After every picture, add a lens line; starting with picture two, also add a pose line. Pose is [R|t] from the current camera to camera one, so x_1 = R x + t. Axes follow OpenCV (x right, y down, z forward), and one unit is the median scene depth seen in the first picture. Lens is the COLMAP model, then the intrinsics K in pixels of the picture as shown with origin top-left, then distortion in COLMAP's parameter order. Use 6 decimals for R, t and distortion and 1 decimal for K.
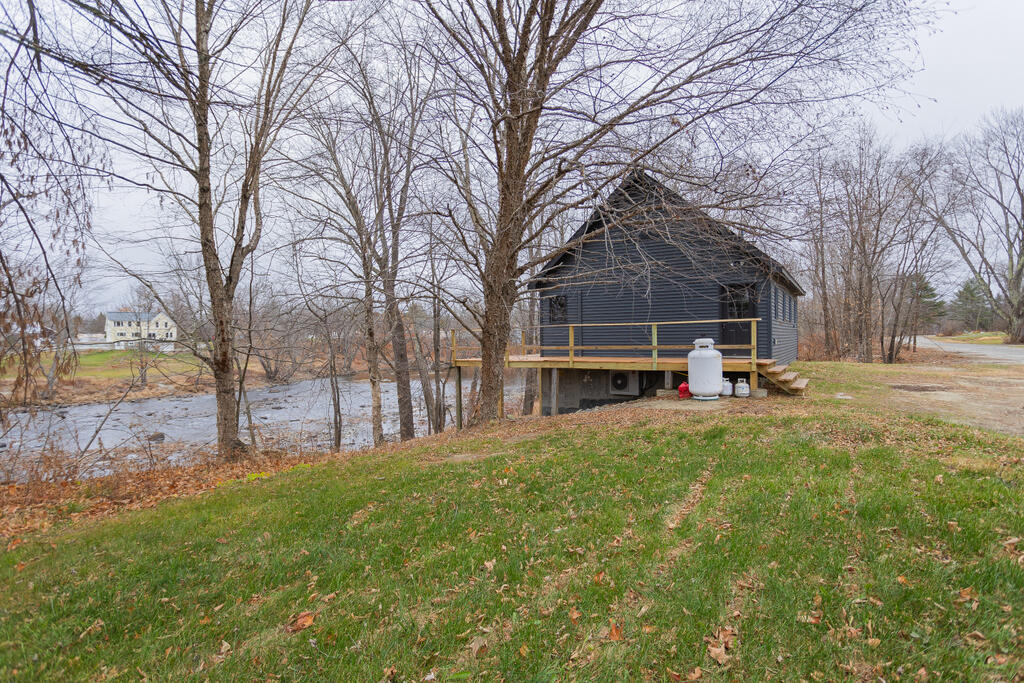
lens RADIAL K [[542.9, 0, 515.8], [0, 542.9, 340.1], [0, 0, 1]] dist [-0.019553, 0.000618]
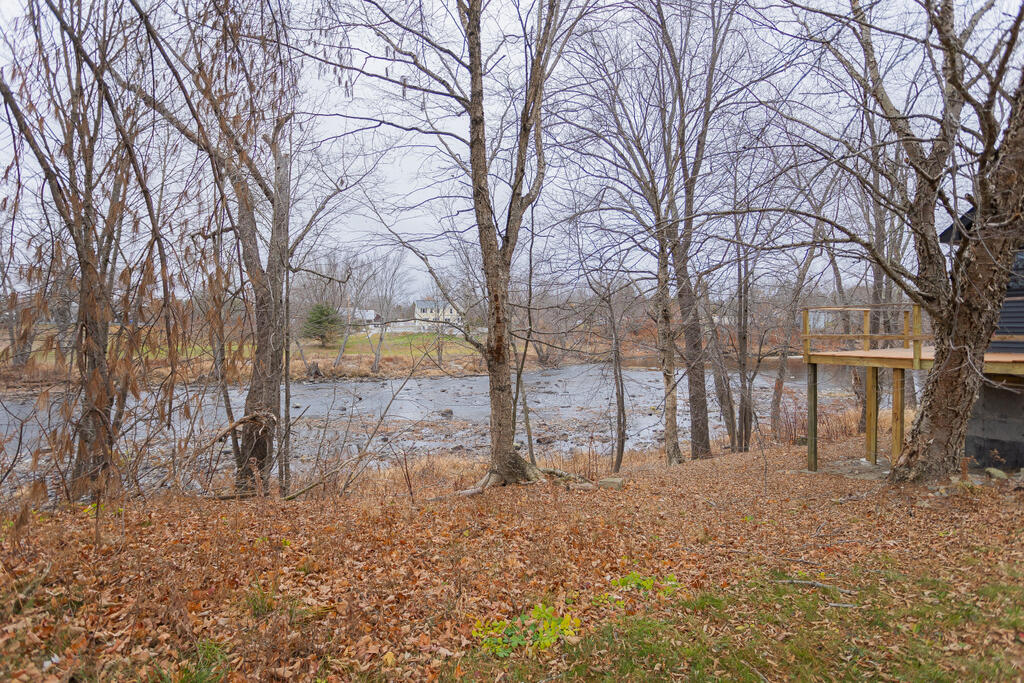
lens RADIAL K [[515.1, 0, 512.0], [0, 515.1, 337.3], [0, 0, 1]] dist [0.005702, 0.004045]
pose [[0.887283, 0.015415, -0.460968, -0.177829], [-0.006054, 0.999744, 0.021779, 0.006825], [0.461186, -0.016533, 0.887149, 0.341707]]
